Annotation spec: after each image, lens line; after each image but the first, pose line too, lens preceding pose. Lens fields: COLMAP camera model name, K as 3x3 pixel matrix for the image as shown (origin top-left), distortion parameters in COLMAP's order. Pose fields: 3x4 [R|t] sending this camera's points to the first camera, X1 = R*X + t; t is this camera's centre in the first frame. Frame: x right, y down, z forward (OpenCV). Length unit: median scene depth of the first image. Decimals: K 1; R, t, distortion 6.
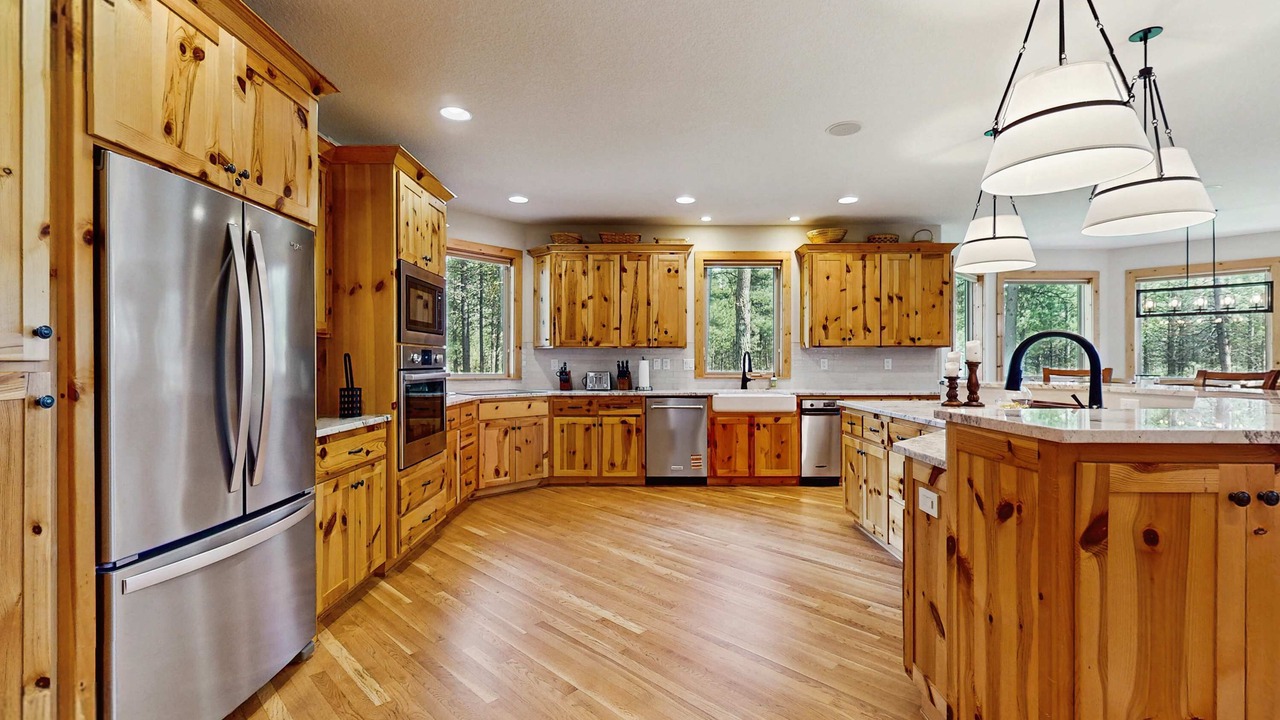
lens RADIAL K [[560.3, 0, 641.4], [0, 560.3, 361.3], [0, 0, 1]] dist [-0.000154, -0.000137]
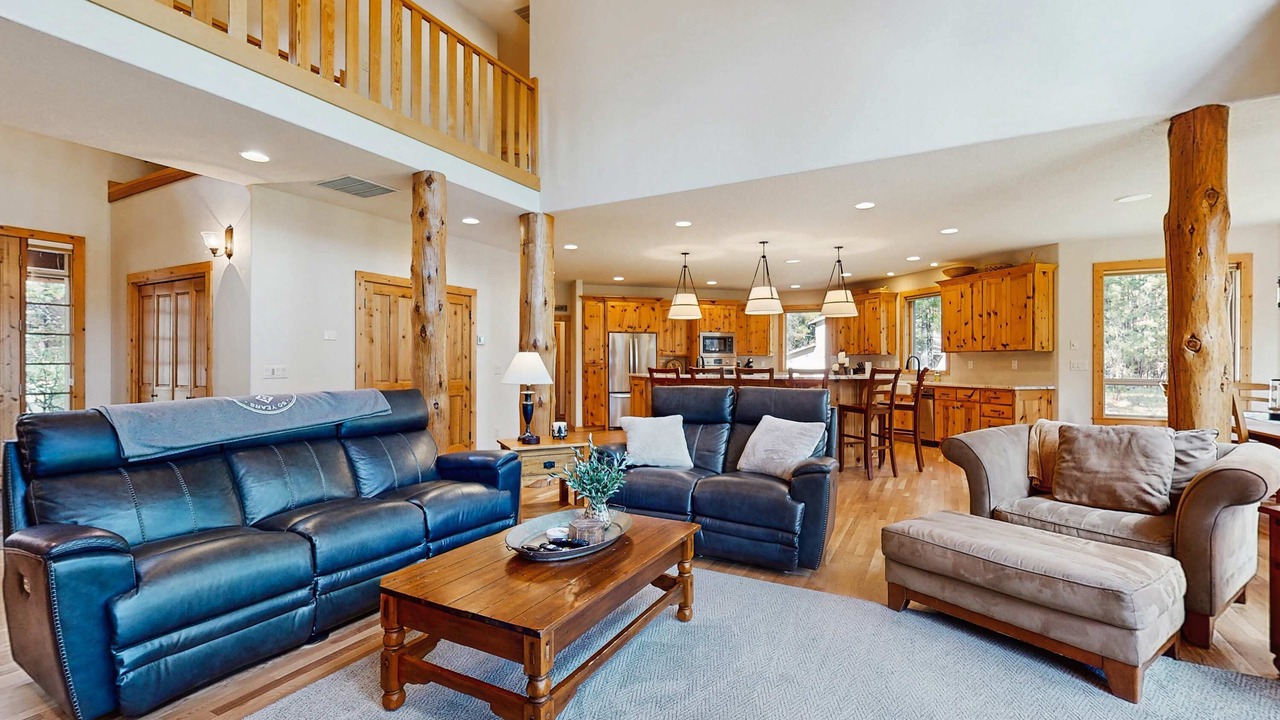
lens RADIAL K [[560.3, 0, 639.2], [0, 560.3, 362.2], [0, 0, 1]] dist [-0.000154, -0.000137]
pose [[0.277987, -0.002358, -0.960582, 1.471632], [0.001783, 0.999997, -0.001938, 0.000645], [0.960583, -0.001173, 0.277990, -0.145384]]
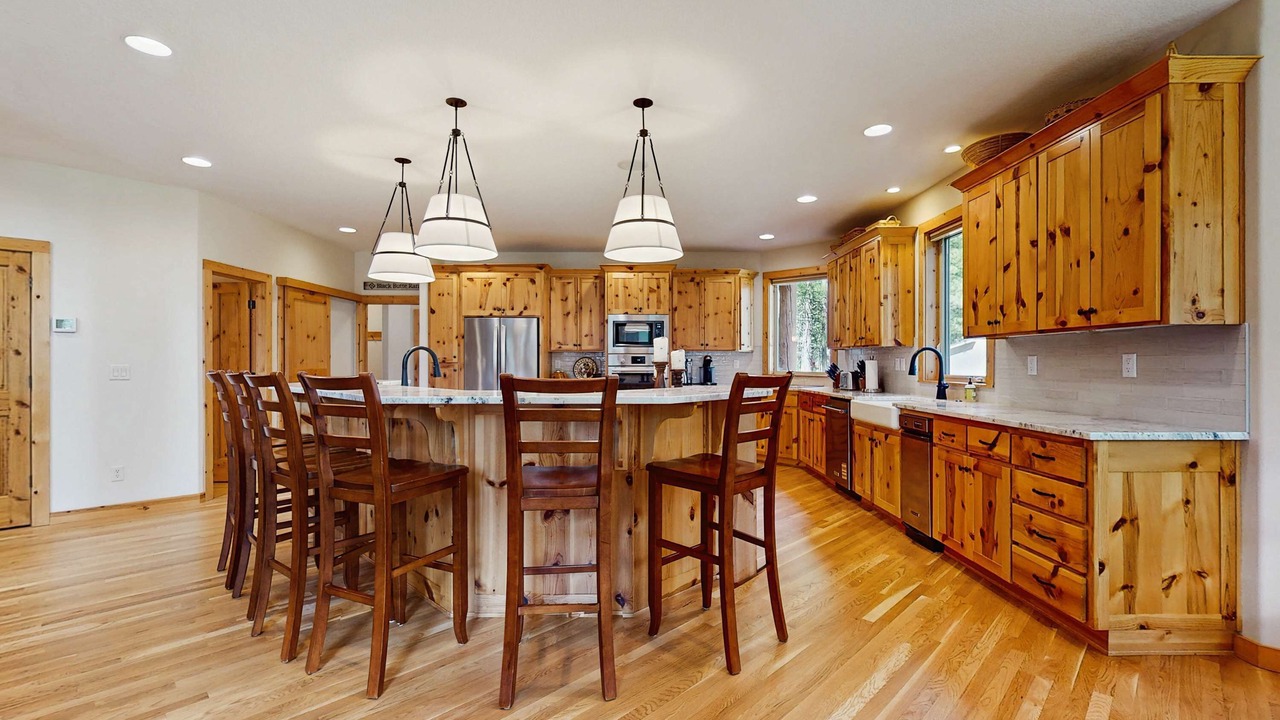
lens RADIAL K [[560.3, 0, 638.8], [0, 560.3, 362.6], [0, 0, 1]] dist [-0.000154, -0.000137]
pose [[-0.002780, -0.001078, -0.999996, 0.954816], [0.001844, 0.999998, -0.001083, 0.002224], [0.999994, -0.001847, -0.002778, 0.626447]]
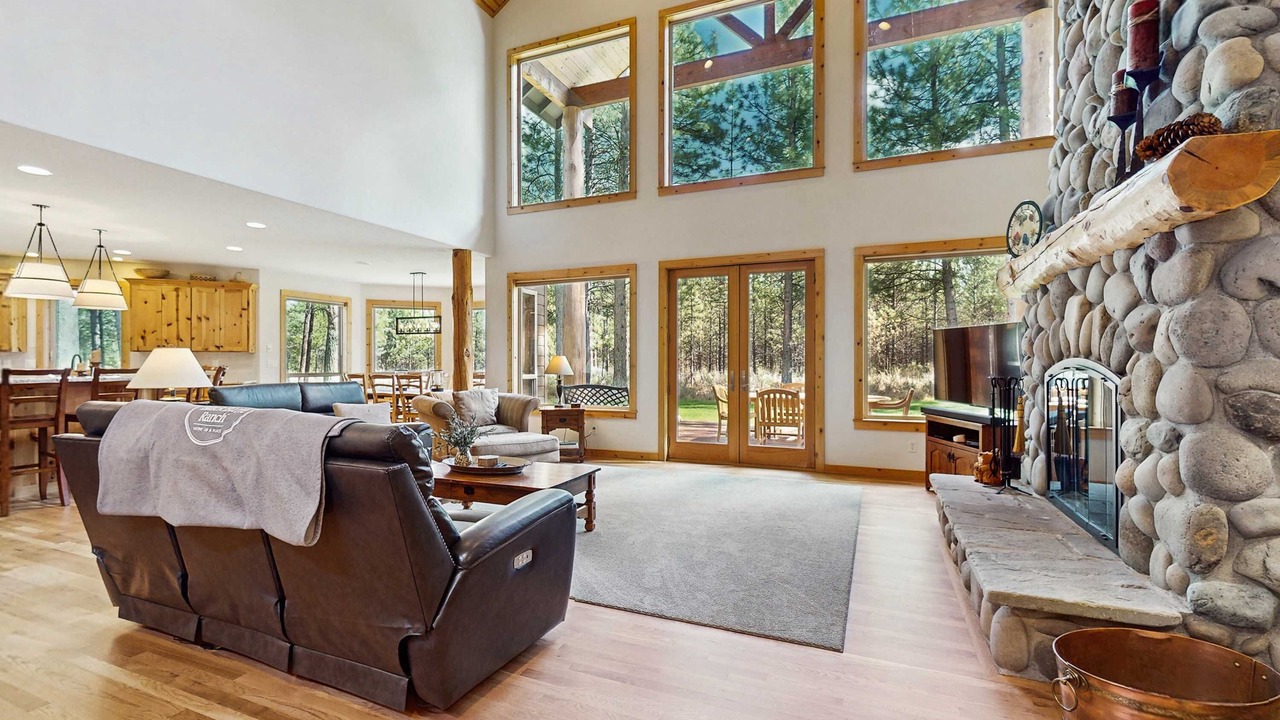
lens RADIAL K [[560.3, 0, 642.4], [0, 560.3, 360.2], [0, 0, 1]] dist [-0.000154, -0.000137]
pose [[0.929733, 0.001306, 0.368231, 0.982734], [-0.000710, 0.999998, -0.001754, -0.001273], [-0.368233, 0.001369, 0.929733, -0.789666]]
